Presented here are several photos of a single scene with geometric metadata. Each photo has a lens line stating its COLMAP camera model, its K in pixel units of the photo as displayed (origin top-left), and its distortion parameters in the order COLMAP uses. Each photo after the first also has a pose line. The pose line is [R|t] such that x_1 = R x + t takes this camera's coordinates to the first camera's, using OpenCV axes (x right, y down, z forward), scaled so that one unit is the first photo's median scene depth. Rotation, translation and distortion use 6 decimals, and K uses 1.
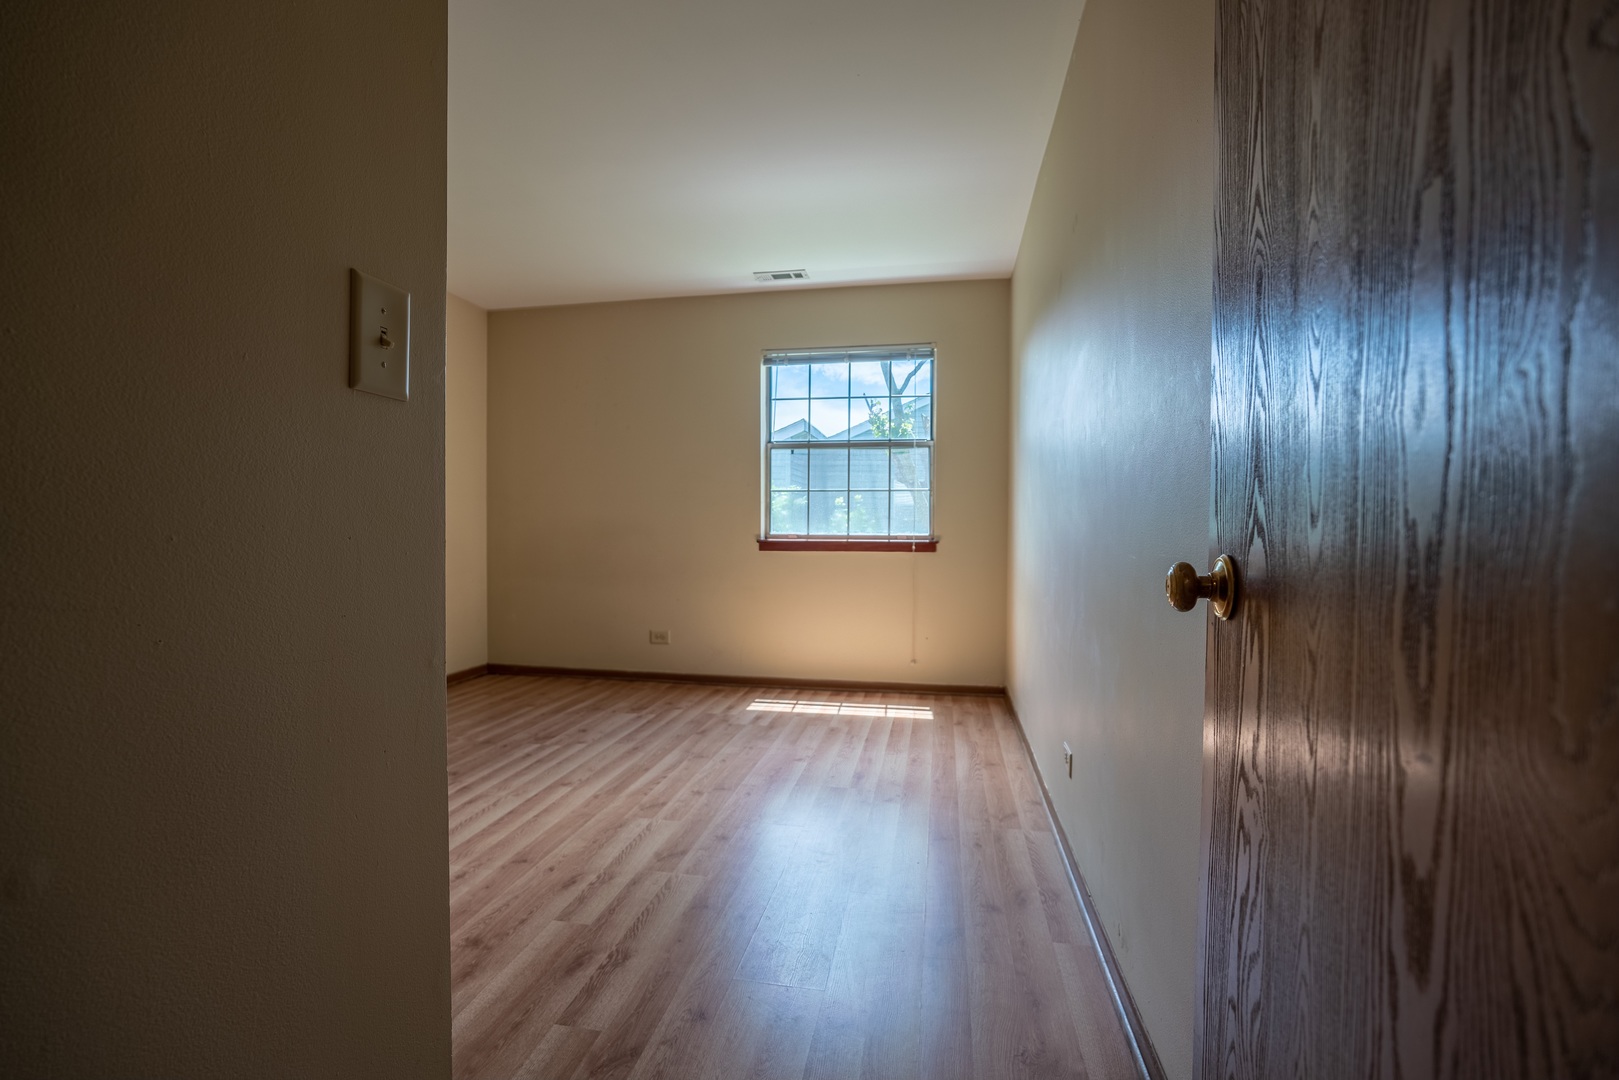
lens RADIAL K [[715.7, 0, 817.1], [0, 715.7, 542.2], [0, 0, 1]] dist [-0.047280, 0.019799]
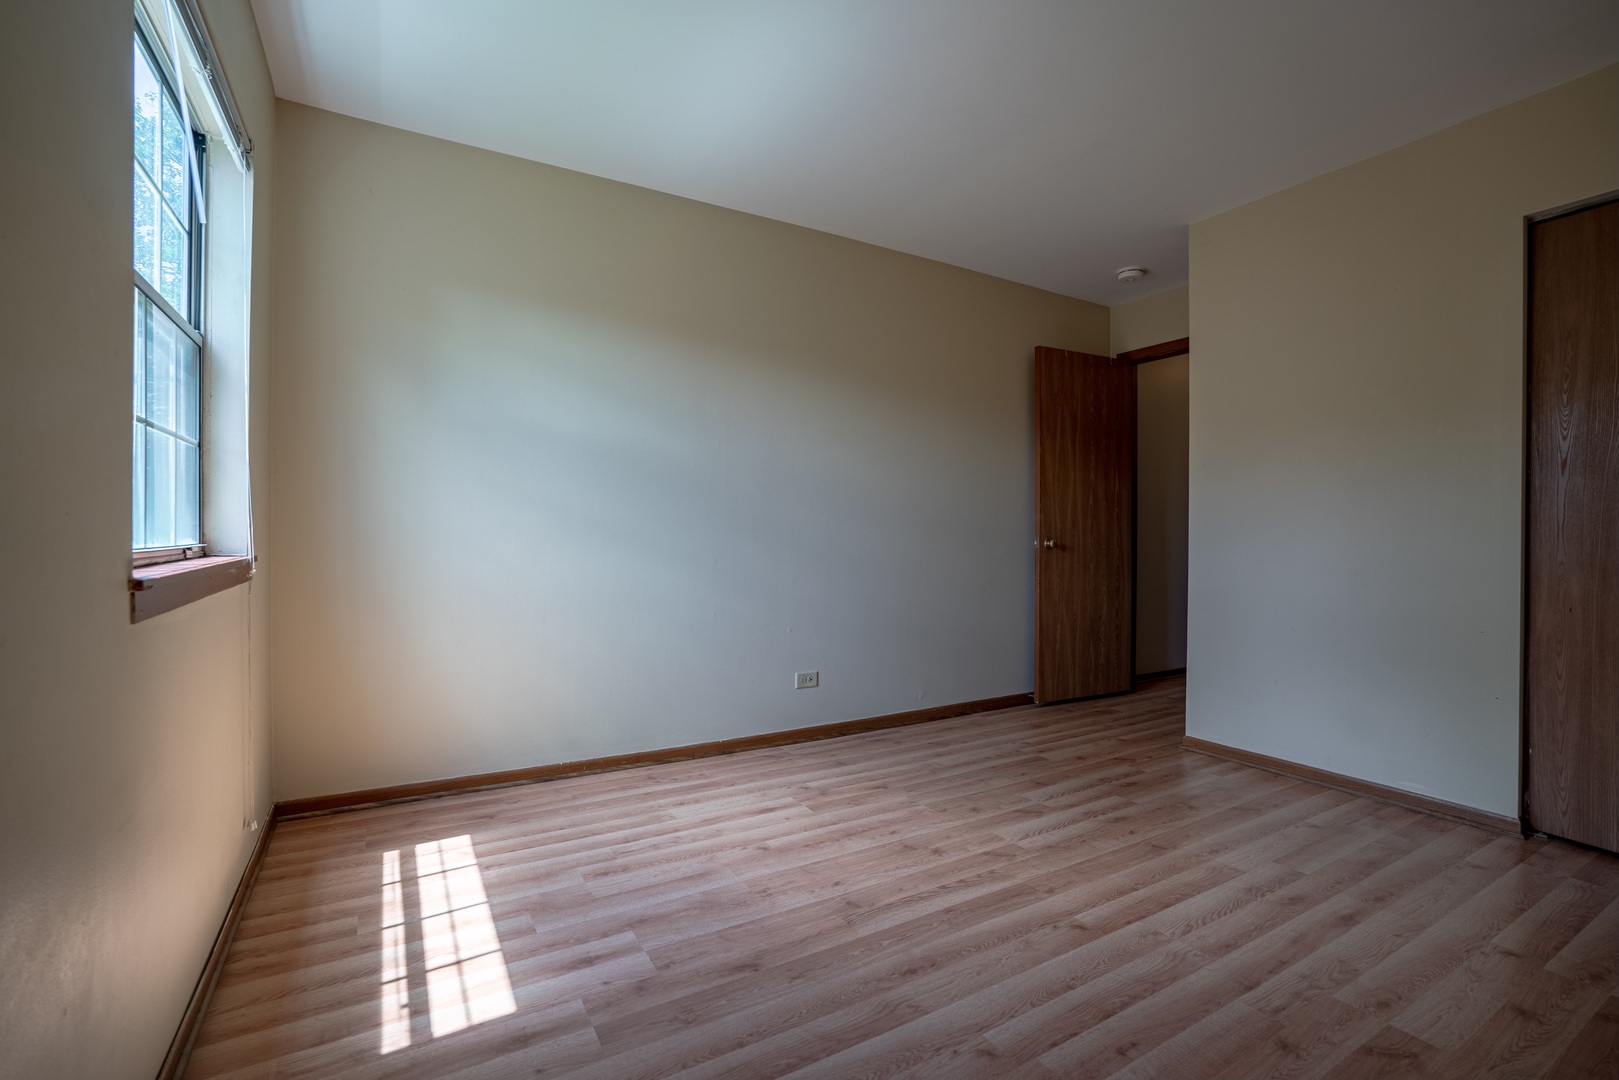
lens RADIAL K [[731.0, 0, 810.8], [0, 731.0, 535.0], [0, 0, 1]] dist [-0.052542, 0.019955]
pose [[-0.645645, -0.014107, 0.763507, -0.638384], [0.006987, 0.999678, 0.024379, -0.034873], [-0.763605, 0.021075, -0.645339, 1.478750]]
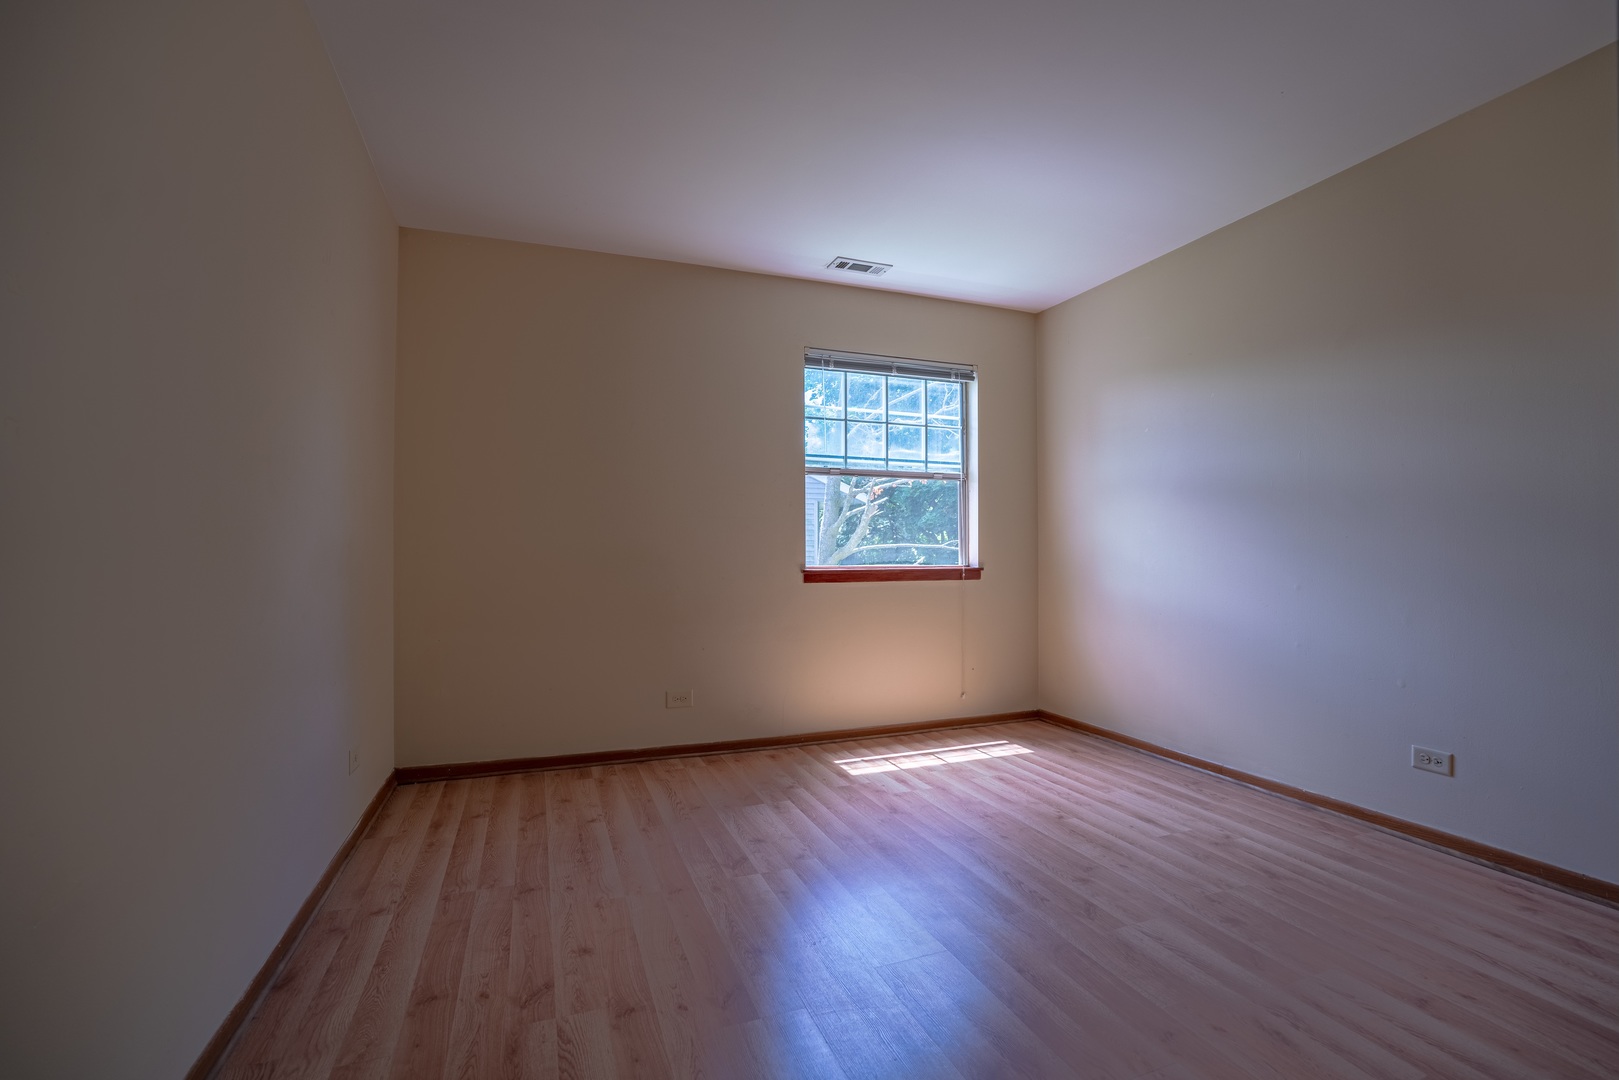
lens RADIAL K [[715.7, 0, 817.1], [0, 715.7, 542.2], [0, 0, 1]] dist [-0.047280, 0.019799]
pose [[0.857904, -0.000211, 0.513810, -0.754821], [0.021140, 0.999168, -0.034887, -0.010413], [-0.513375, 0.040792, 0.857195, 0.402345]]
